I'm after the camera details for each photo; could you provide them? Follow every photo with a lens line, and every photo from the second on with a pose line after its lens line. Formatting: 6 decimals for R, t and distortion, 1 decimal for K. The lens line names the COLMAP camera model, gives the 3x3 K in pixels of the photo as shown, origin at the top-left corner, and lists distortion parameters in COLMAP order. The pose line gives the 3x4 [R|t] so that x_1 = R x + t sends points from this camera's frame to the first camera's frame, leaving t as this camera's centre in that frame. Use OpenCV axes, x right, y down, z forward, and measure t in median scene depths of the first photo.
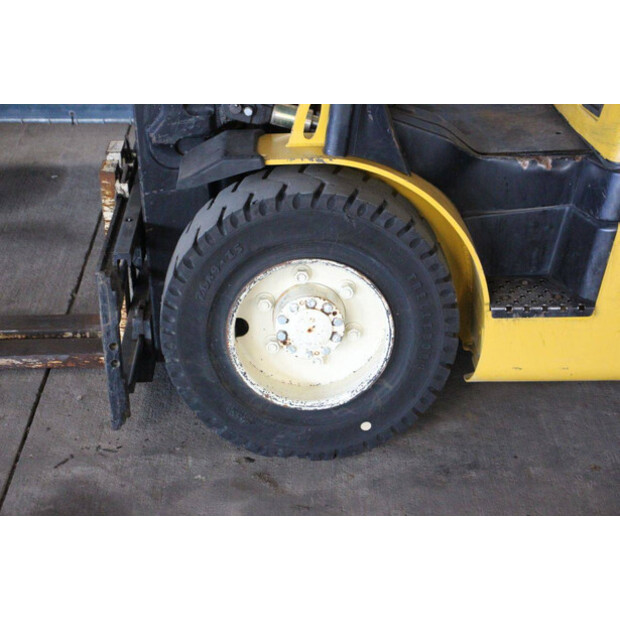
lens RADIAL K [[1370.2, 0, 311.4], [0, 1370.2, 315.1], [0, 0, 1]] dist [0.432622, 0.000000]
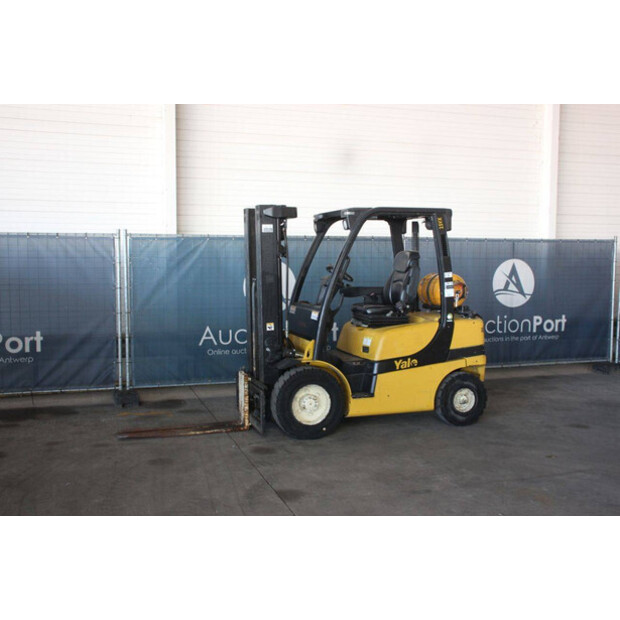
lens RADIAL K [[692.8, 0, 310.6], [0, 692.8, 309.2], [0, 0, 1]] dist [-0.030360, 0.000000]
pose [[0.954140, -0.008851, 0.299231, -0.606514], [0.113774, 0.935281, -0.335119, 0.431476], [-0.276899, 0.353795, 0.893396, -0.921241]]
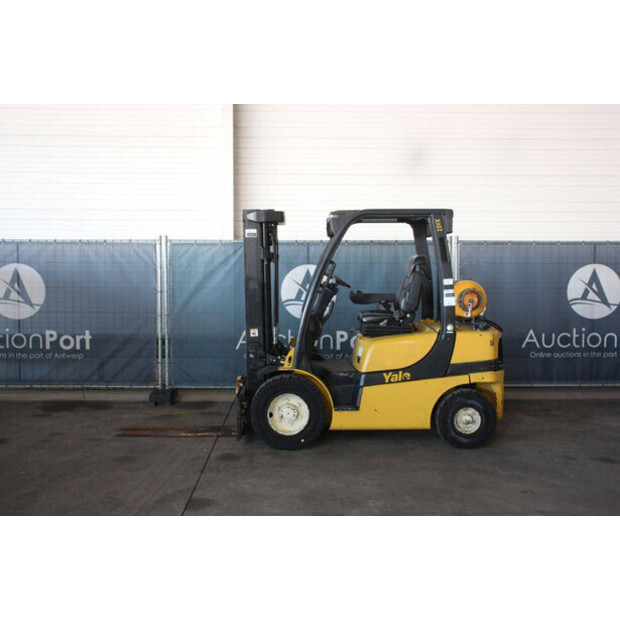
lens RADIAL K [[692.8, 0, 311.8], [0, 692.8, 310.0], [0, 0, 1]] dist [-0.030360, 0.000000]
pose [[0.999913, 0.013024, 0.002114, 0.057752], [-0.011425, 0.934754, -0.355111, 0.434331], [-0.006601, 0.355056, 0.934822, -0.955970]]
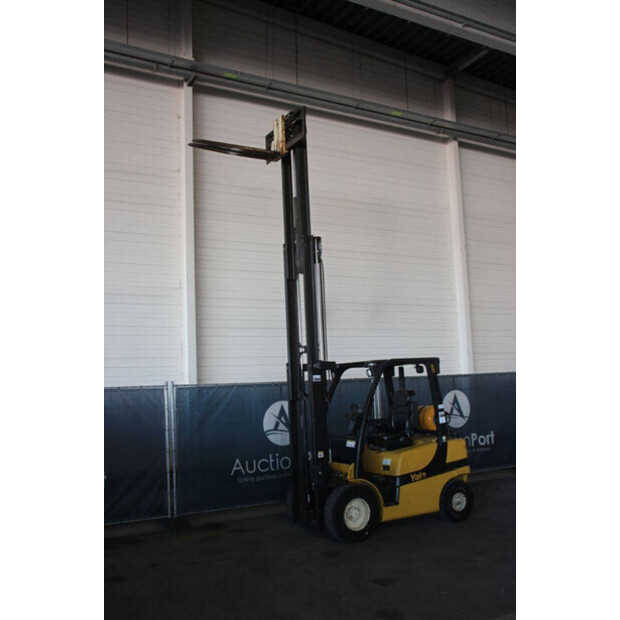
lens RADIAL K [[644.6, 0, 309.4], [0, 644.6, 305.1], [0, 0, 1]] dist [-0.058147, 0.000000]
pose [[0.877370, 0.035026, 0.478534, -1.336254], [0.229266, 0.845509, -0.482236, 0.469525], [-0.421496, 0.532811, 0.733794, -1.122055]]
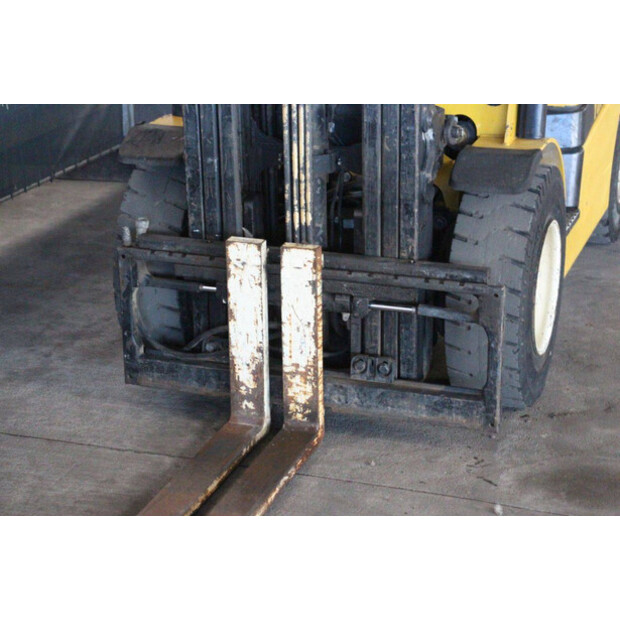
lens RADIAL K [[1474.6, 0, 306.3], [0, 1474.6, 304.6], [0, 0, 1]] dist [0.503329, 0.000000]
pose [[0.342523, -0.295865, 0.891707, -1.244054], [0.405715, 0.902641, 0.143649, -0.244372], [-0.847392, 0.312576, 0.429212, 0.607268]]
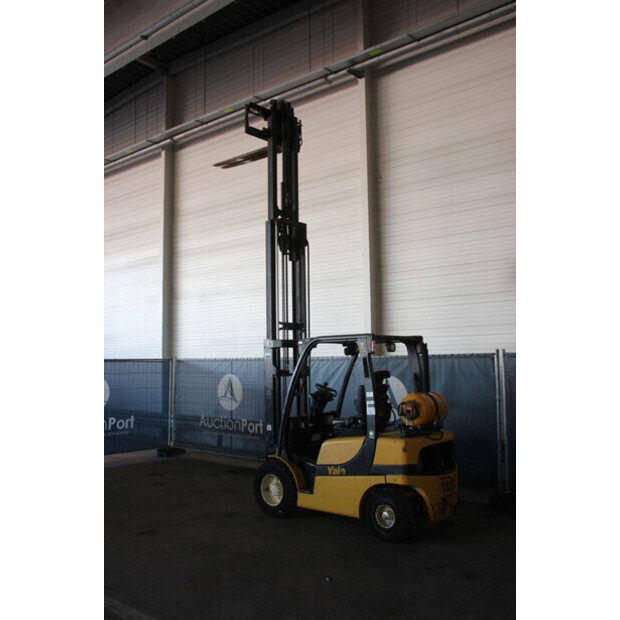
lens RADIAL K [[604.0, 0, 305.5], [0, 604.0, 310.3], [0, 0, 1]] dist [-0.073277, 0.000000]
pose [[0.739070, -0.054856, -0.671391, 1.670509], [-0.280891, 0.880800, -0.381172, 0.246405], [0.612271, 0.470300, 0.635564, -0.715645]]
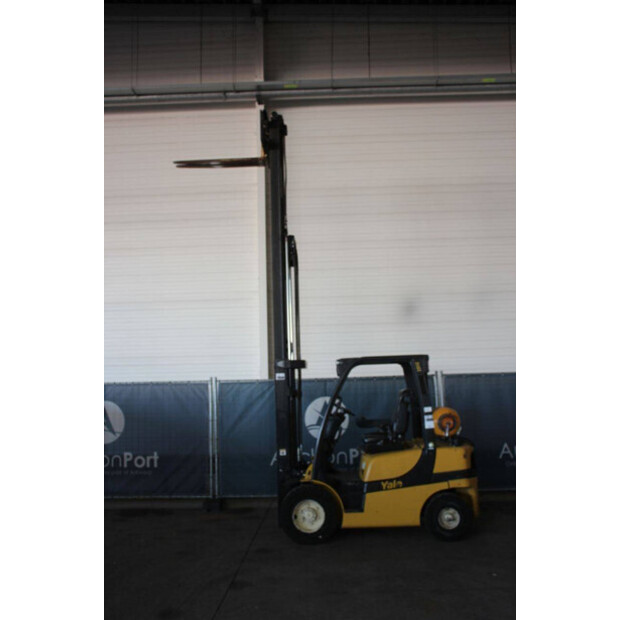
lens RADIAL K [[604.0, 0, 306.1], [0, 604.0, 312.7], [0, 0, 1]] dist [-0.073277, 0.000000]
pose [[0.997975, -0.022168, -0.059617, 0.136852], [-0.012329, 0.852101, -0.523231, 0.527996], [0.062399, 0.522907, 0.850103, -1.273198]]
